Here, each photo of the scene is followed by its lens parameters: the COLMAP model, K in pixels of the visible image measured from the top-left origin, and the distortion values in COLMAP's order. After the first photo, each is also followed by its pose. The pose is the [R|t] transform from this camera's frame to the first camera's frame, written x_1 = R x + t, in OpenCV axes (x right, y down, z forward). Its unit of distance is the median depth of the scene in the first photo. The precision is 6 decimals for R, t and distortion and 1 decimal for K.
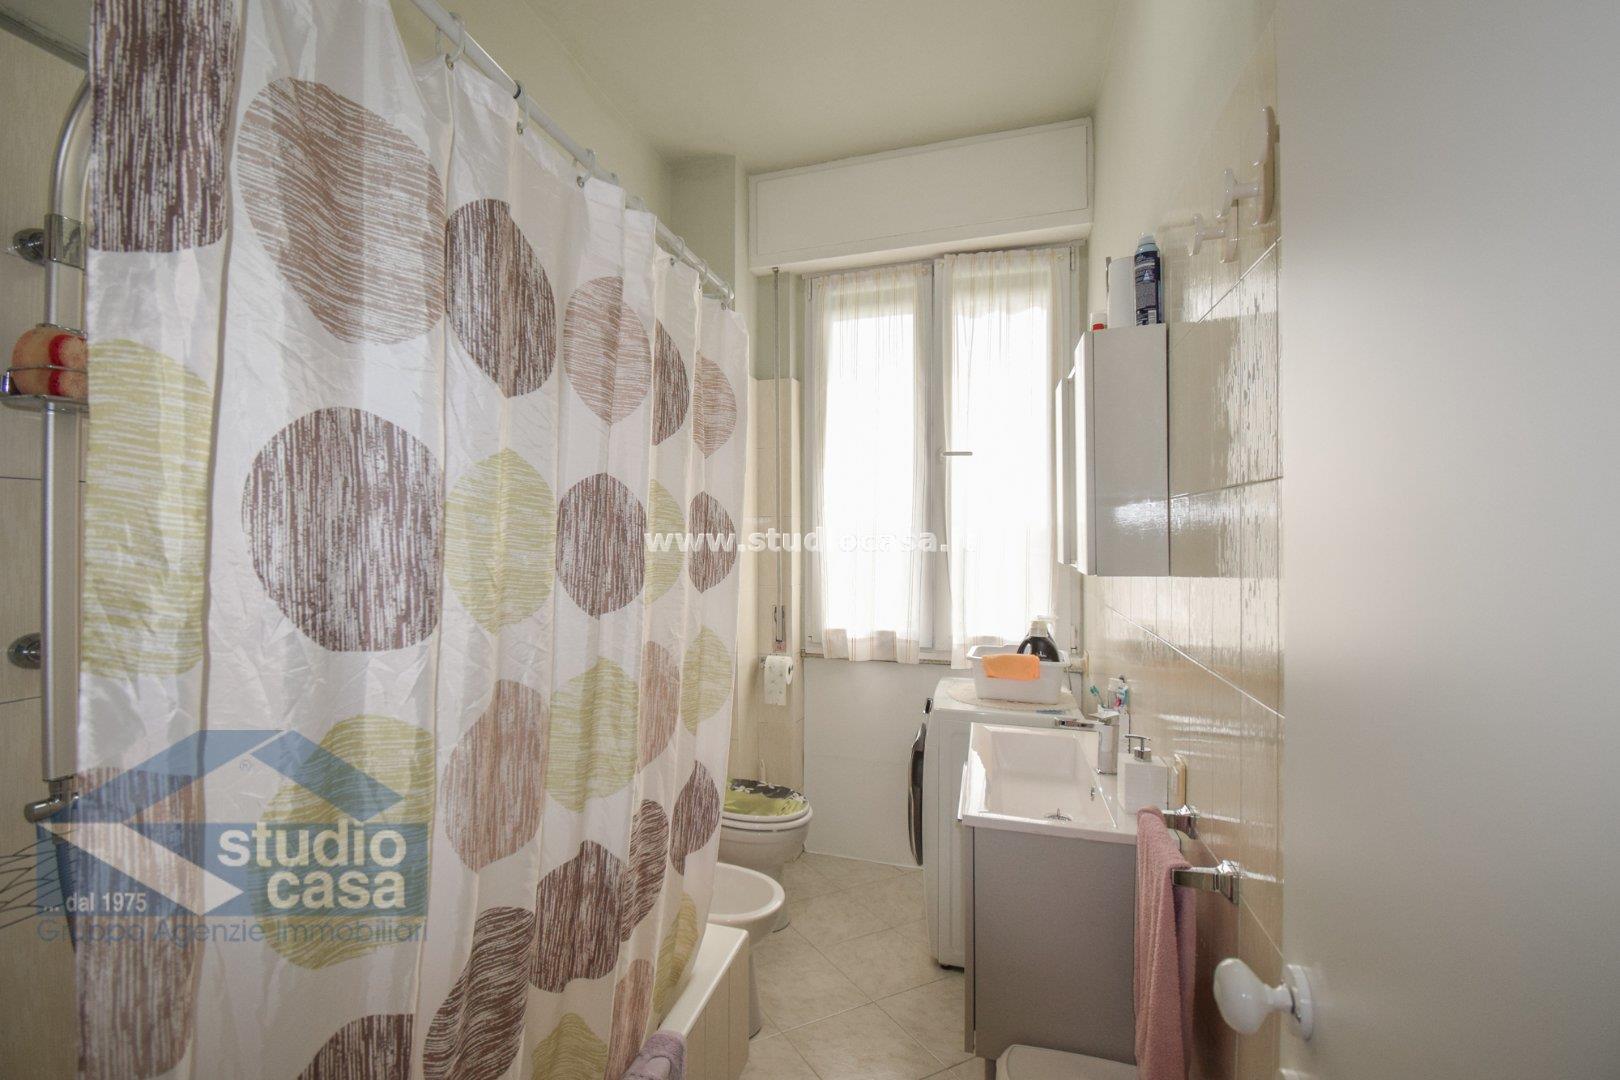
lens RADIAL K [[729.3, 0, 816.0], [0, 729.3, 531.7], [0, 0, 1]] dist [0.016584, -0.020268]
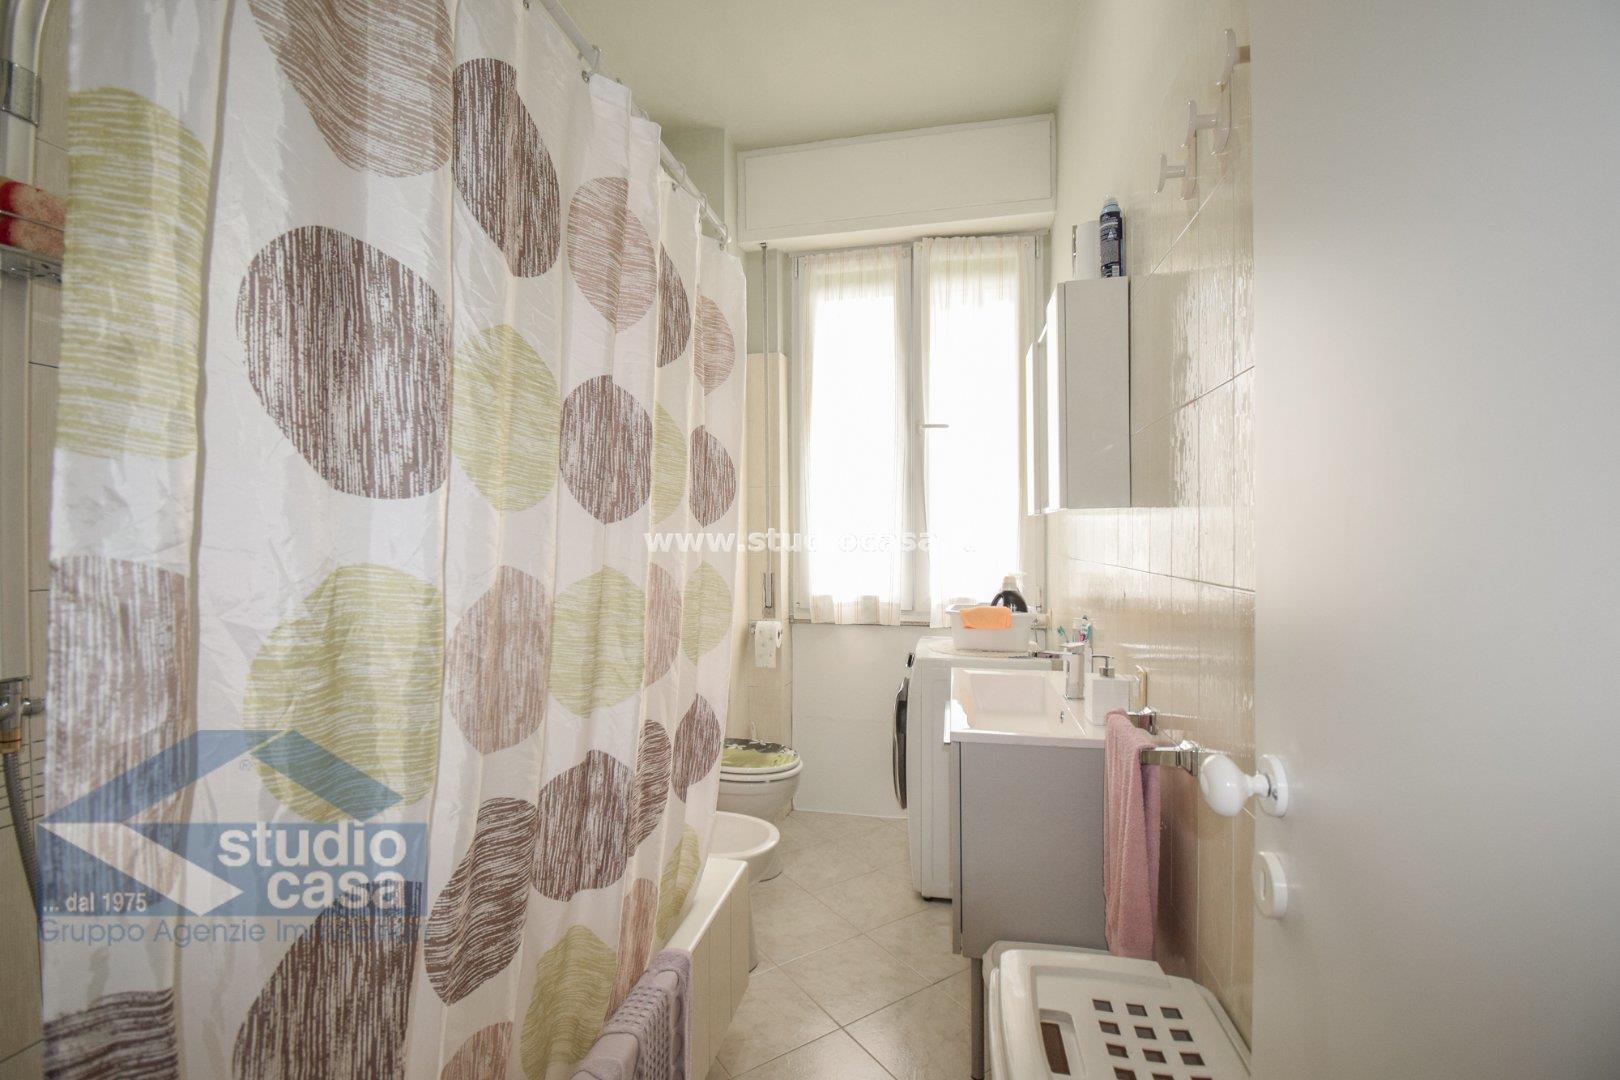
lens RADIAL K [[683.8, 0, 878.4], [0, 683.8, 542.0], [0, 0, 1]] dist [0.010695, -0.014139]
pose [[0.992332, -0.008844, 0.123283, -0.037643], [0.008184, 0.999949, 0.005857, 0.136877], [-0.123329, -0.004803, 0.992354, 0.011930]]
